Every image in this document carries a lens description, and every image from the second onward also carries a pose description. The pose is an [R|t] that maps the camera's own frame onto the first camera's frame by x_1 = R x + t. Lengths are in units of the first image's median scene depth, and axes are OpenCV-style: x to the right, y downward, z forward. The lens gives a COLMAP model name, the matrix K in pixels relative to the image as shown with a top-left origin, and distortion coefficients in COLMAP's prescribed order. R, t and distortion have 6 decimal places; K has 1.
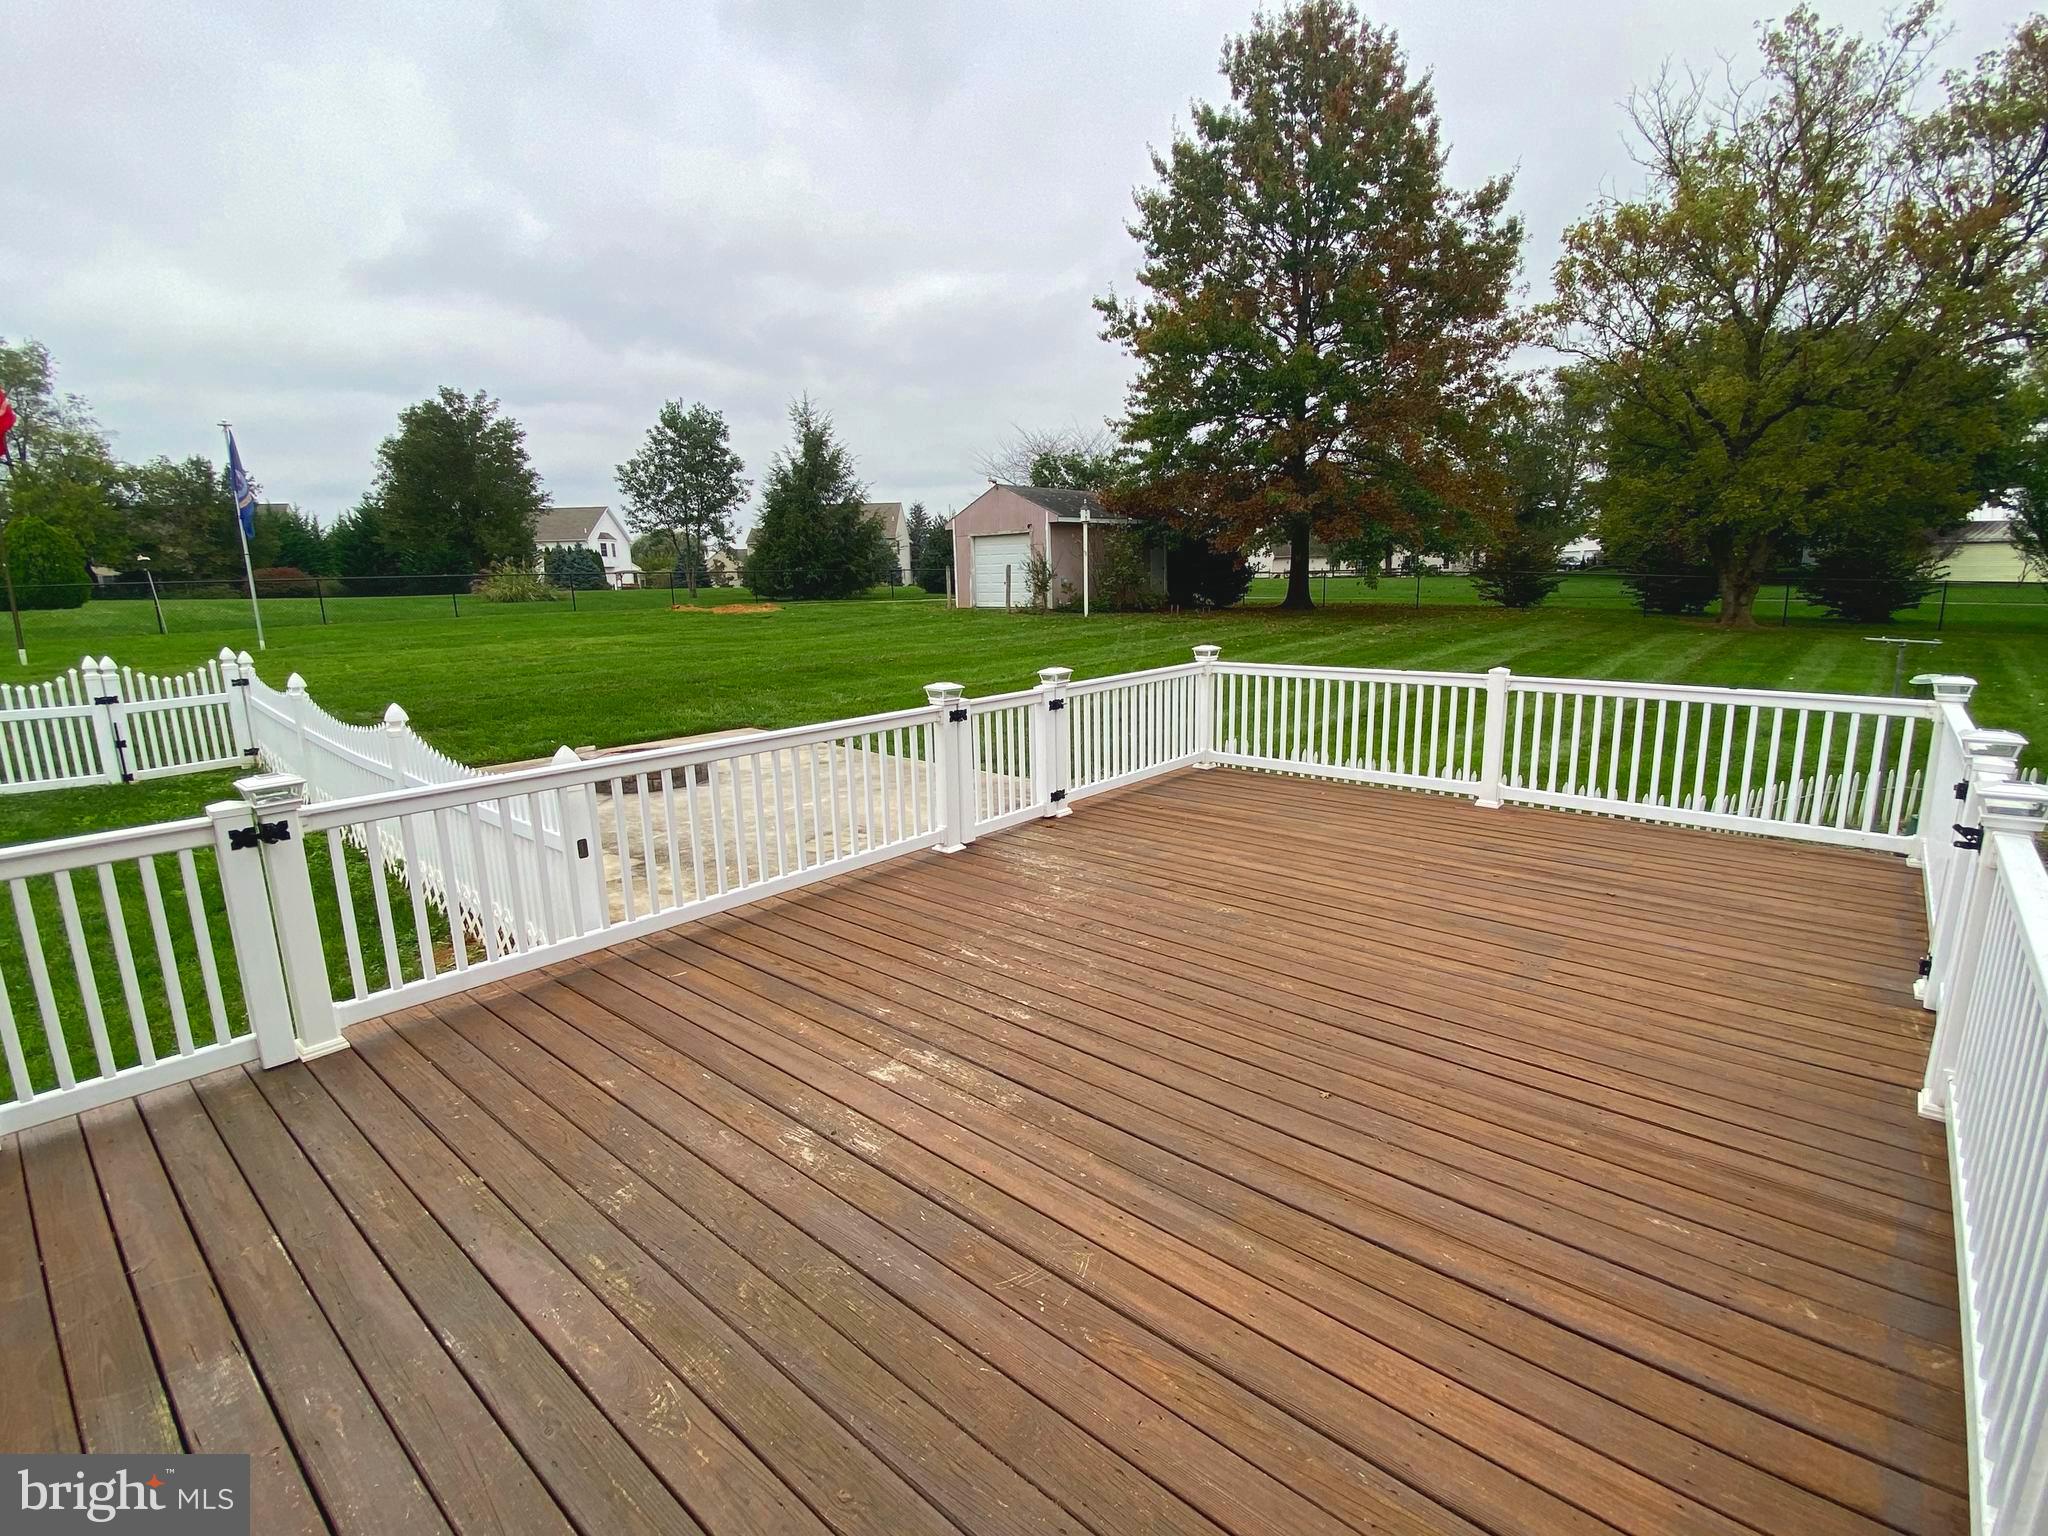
lens RADIAL K [[948.0, 0, 1036.0], [0, 948.0, 768.4], [0, 0, 1]] dist [-0.002581, -0.001015]
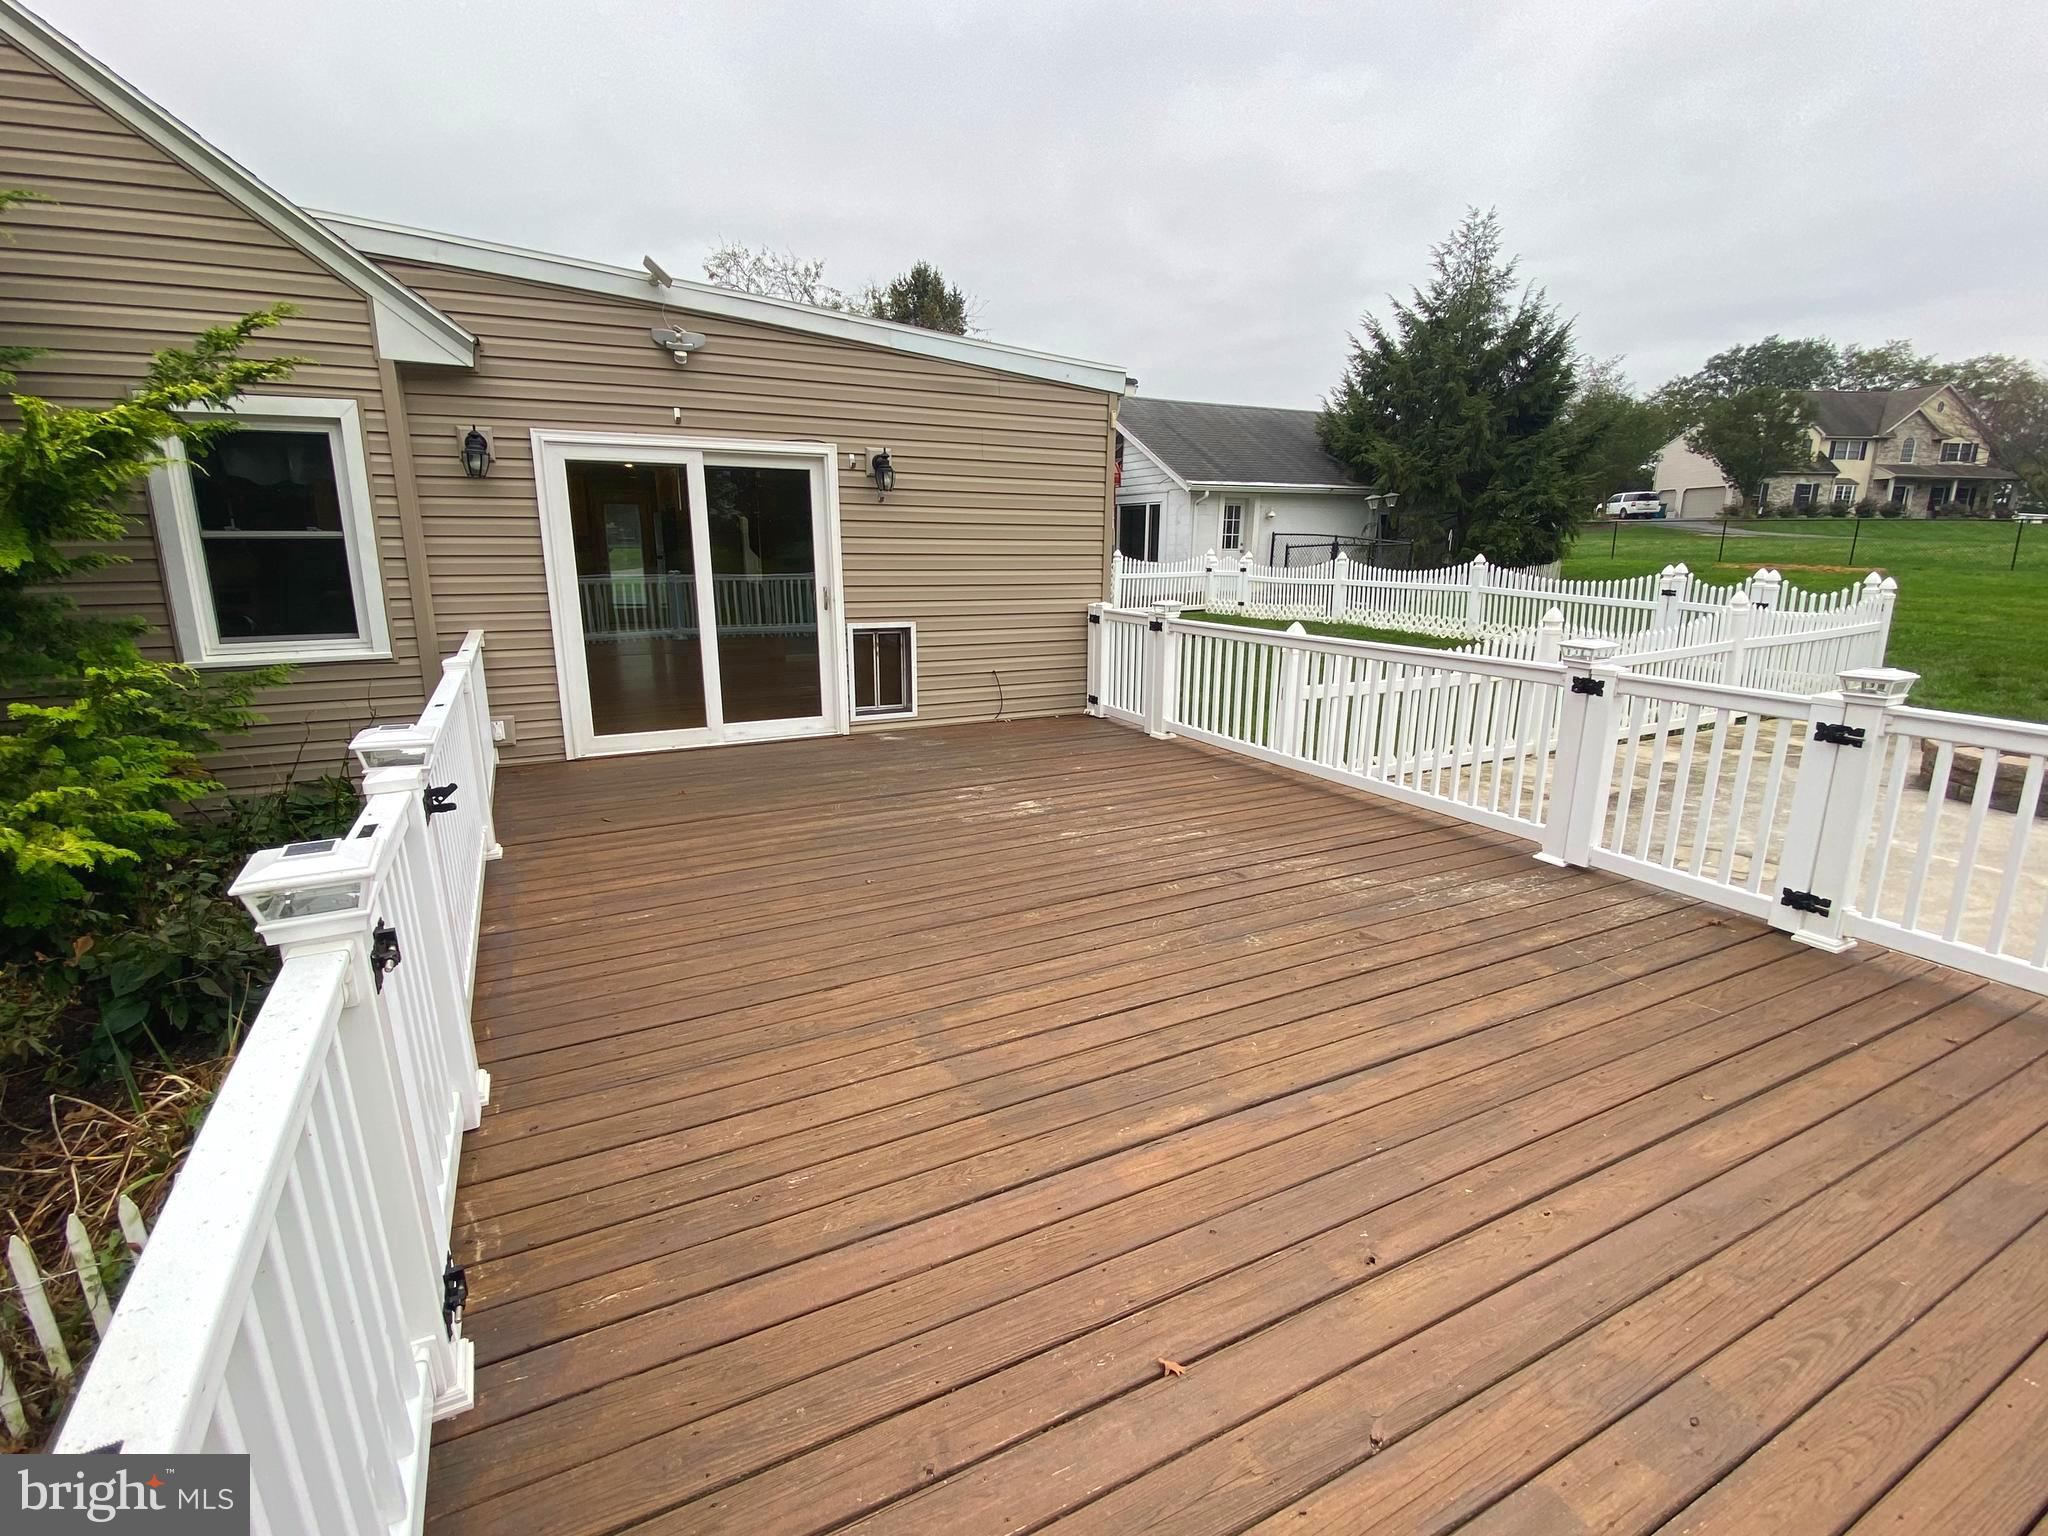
lens RADIAL K [[948.0, 0, 1028.3], [0, 948.0, 778.4], [0, 0, 1]] dist [-0.002581, -0.001015]
pose [[-0.375812, 0.250949, -0.892071, 0.894351], [-0.175579, 0.925917, 0.334439, -0.191070], [0.909911, 0.282315, -0.303909, 1.003402]]
